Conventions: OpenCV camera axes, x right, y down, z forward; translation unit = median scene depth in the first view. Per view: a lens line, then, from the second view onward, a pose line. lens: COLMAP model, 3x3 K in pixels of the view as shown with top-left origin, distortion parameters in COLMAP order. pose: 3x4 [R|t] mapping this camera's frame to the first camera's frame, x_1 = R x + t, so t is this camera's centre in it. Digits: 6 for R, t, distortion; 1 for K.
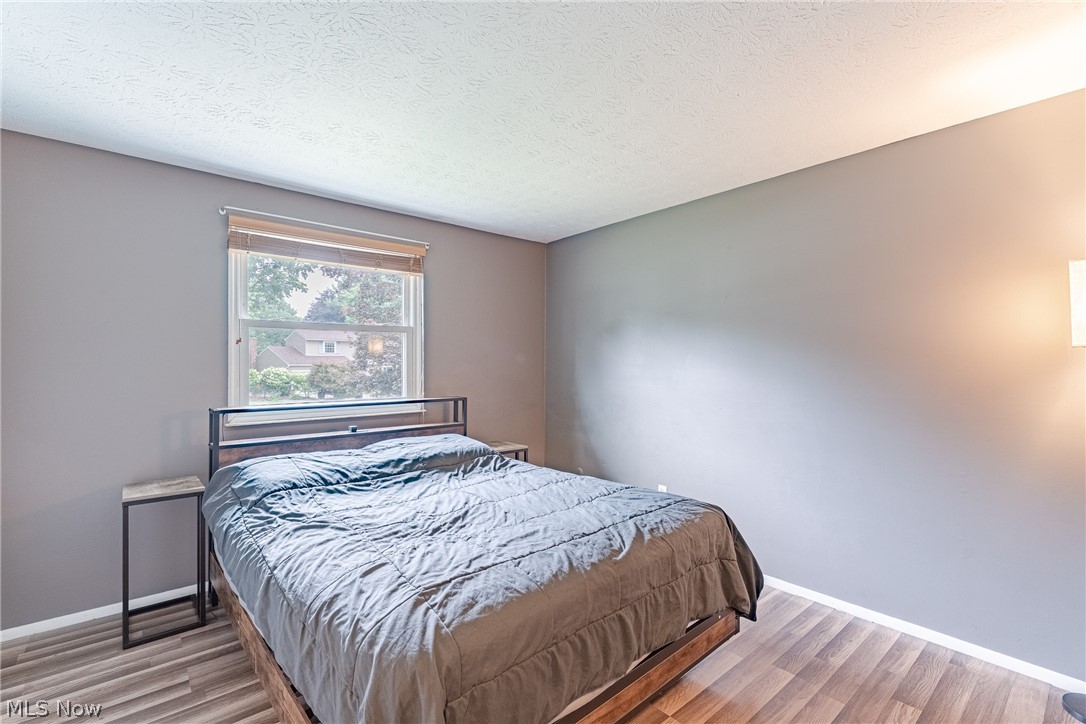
lens RADIAL K [[487.8, 0, 547.1], [0, 487.8, 361.1], [0, 0, 1]] dist [-0.000182, -0.000613]
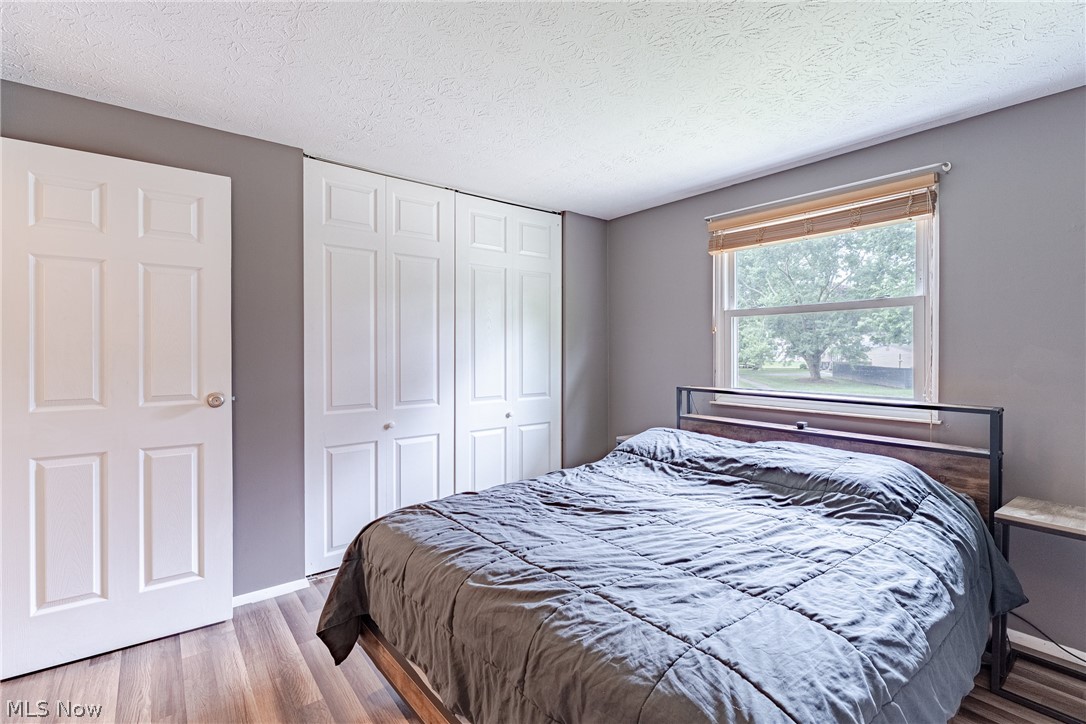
lens RADIAL K [[487.8, 0, 546.8], [0, 487.8, 356.4], [0, 0, 1]] dist [-0.000182, -0.000613]
pose [[-0.033587, 0.010412, -0.999382, 0.583232], [0.003045, 0.999942, 0.010315, 0.007173], [0.999431, -0.002697, -0.033616, 0.700334]]
